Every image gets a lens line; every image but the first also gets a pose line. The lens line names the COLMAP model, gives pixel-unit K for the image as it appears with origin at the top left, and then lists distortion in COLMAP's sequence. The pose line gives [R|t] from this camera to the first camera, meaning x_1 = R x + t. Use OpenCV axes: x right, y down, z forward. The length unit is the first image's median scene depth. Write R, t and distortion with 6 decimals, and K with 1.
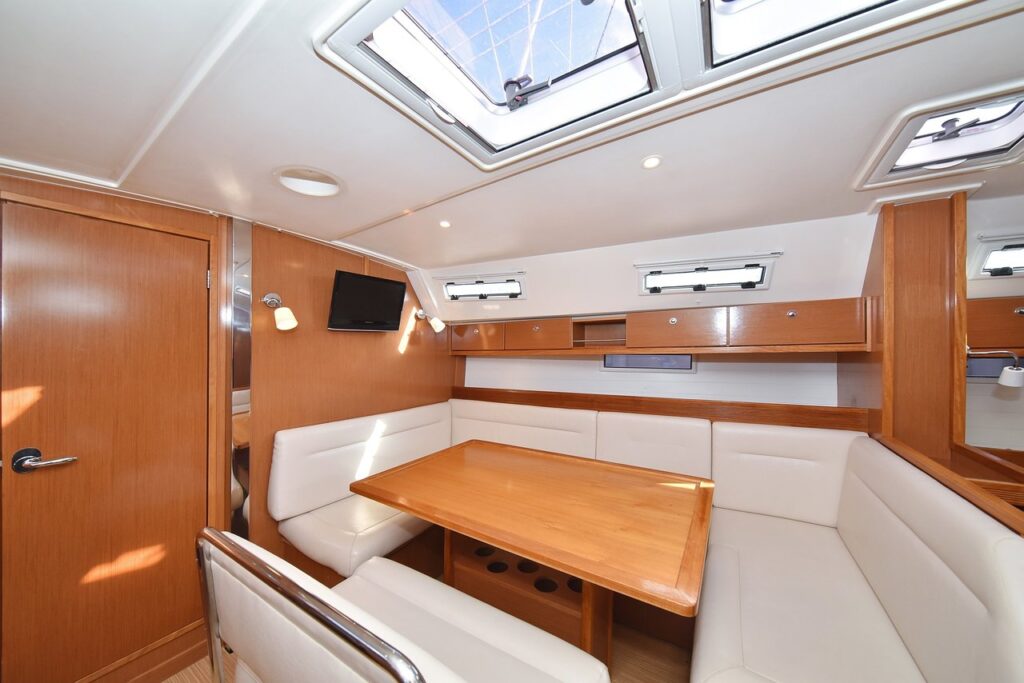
lens RADIAL K [[332.3, 0, 517.6], [0, 332.3, 340.5], [0, 0, 1]] dist [0.000552, -0.000231]
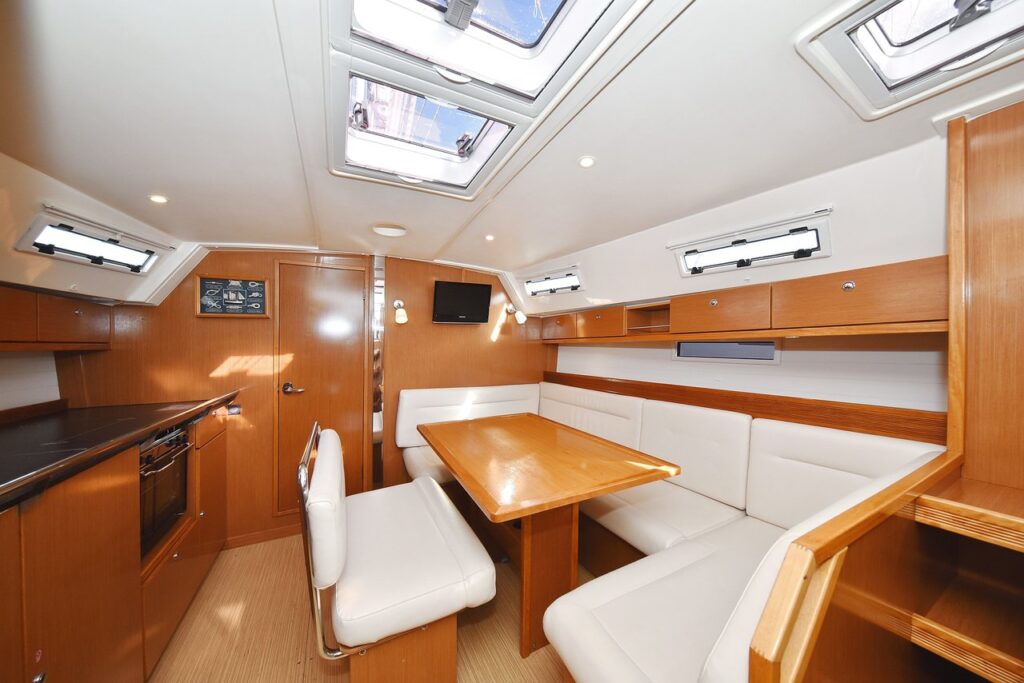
lens RADIAL K [[332.3, 0, 517.6], [0, 332.3, 340.5], [0, 0, 1]] dist [0.000552, -0.000231]
pose [[0.866306, -0.001625, -0.499512, 0.422815], [0.011021, 0.999813, 0.015861, 0.020457], [0.499393, -0.019246, 0.866162, -0.044759]]
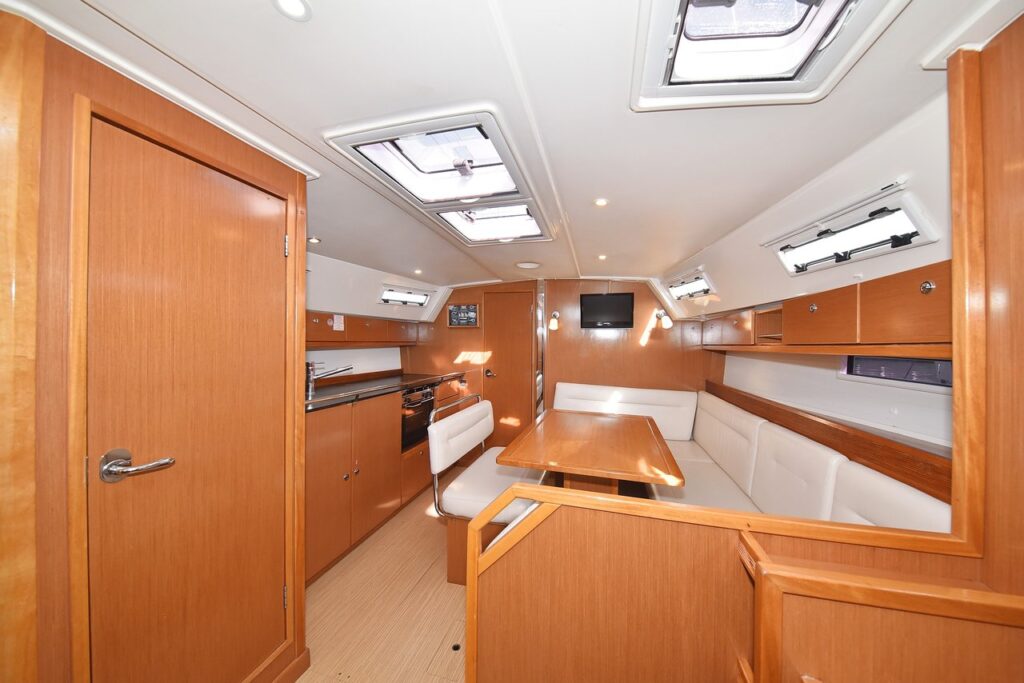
lens RADIAL K [[332.3, 0, 517.6], [0, 332.3, 340.5], [0, 0, 1]] dist [0.000552, -0.000231]
pose [[0.312790, 0.012083, -0.949746, 0.881016], [0.004910, 0.999885, 0.014338, -0.004010], [0.949810, -0.009148, 0.312694, 0.156122]]
